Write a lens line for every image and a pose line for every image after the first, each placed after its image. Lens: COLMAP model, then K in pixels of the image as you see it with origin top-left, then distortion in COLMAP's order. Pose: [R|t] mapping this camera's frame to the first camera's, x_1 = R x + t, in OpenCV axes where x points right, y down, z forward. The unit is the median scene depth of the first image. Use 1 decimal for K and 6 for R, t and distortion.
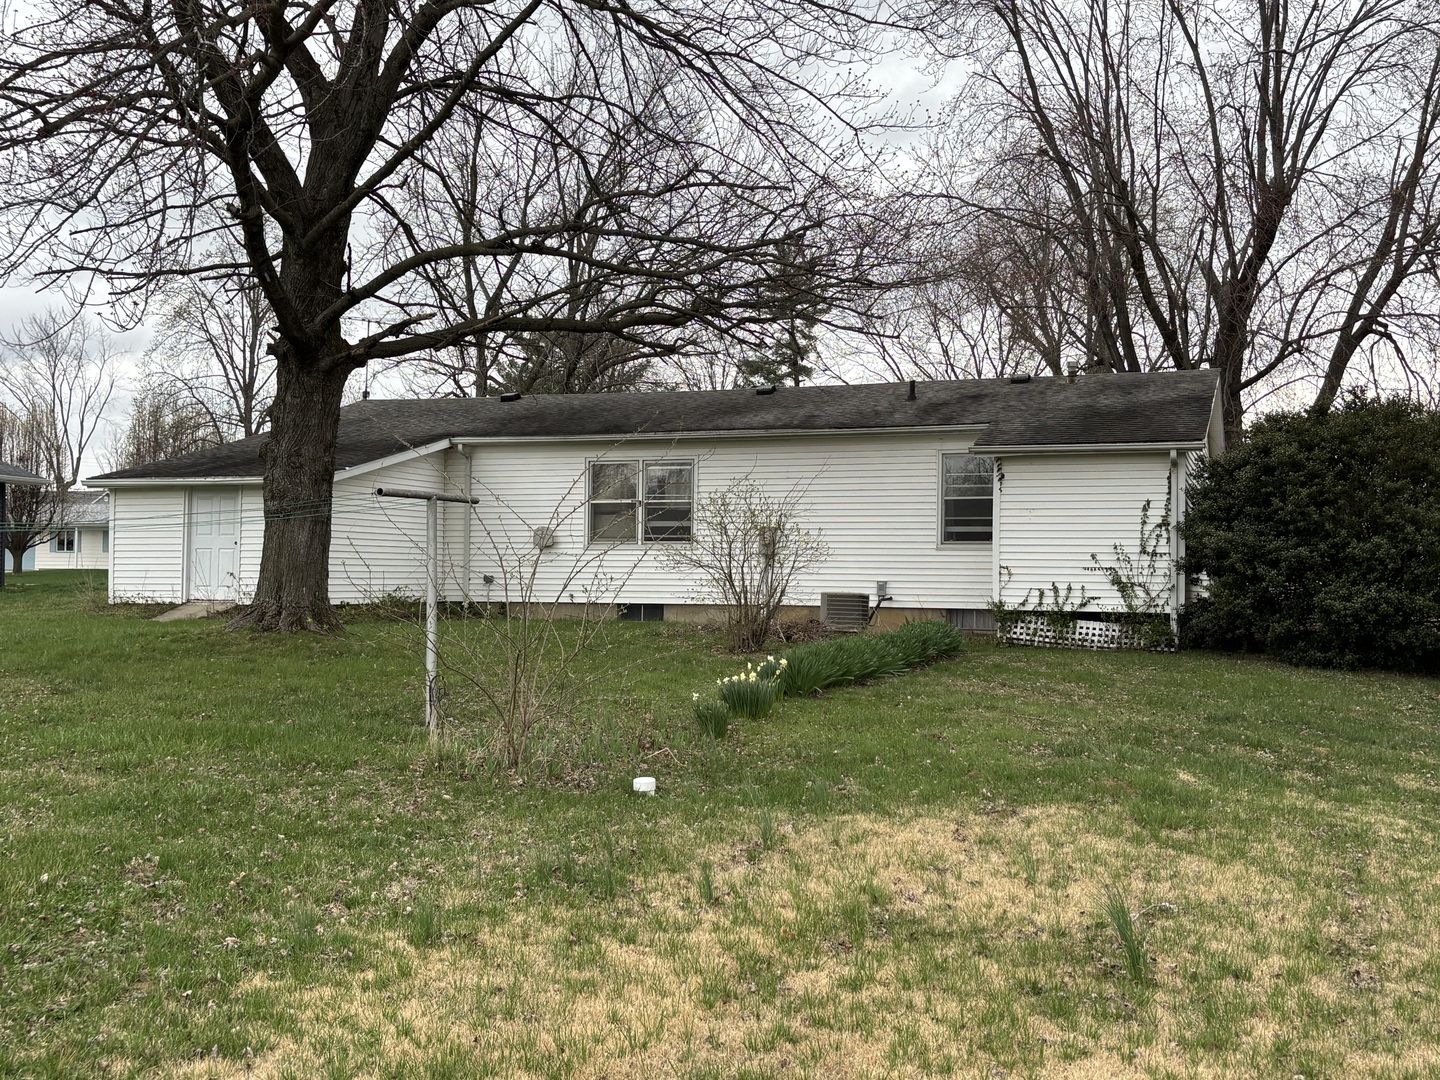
lens RADIAL K [[1547.4, 0, 721.3], [0, 1547.4, 540.7], [0, 0, 1]] dist [0.086858, 0.000000]
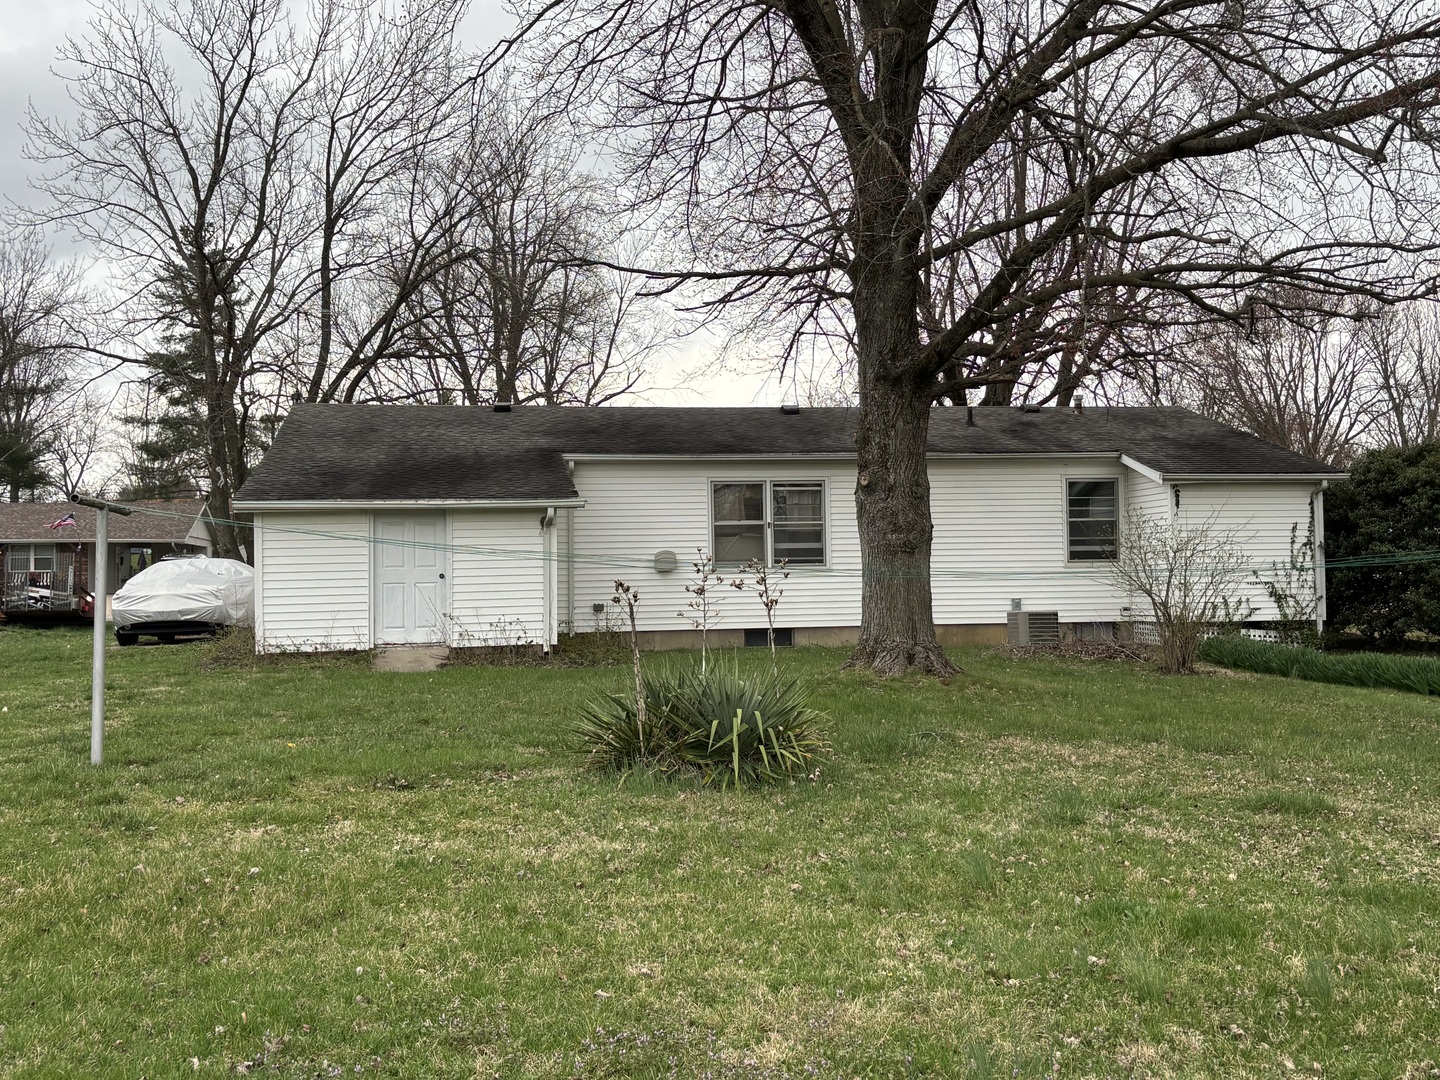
lens RADIAL K [[1547.4, 0, 721.4], [0, 1547.4, 538.4], [0, 0, 1]] dist [0.086858, 0.000000]
pose [[0.864748, -0.010249, 0.502101, -0.669908], [0.011508, 0.999934, 0.000593, -0.019826], [-0.502074, 0.005265, 0.864809, 0.205782]]
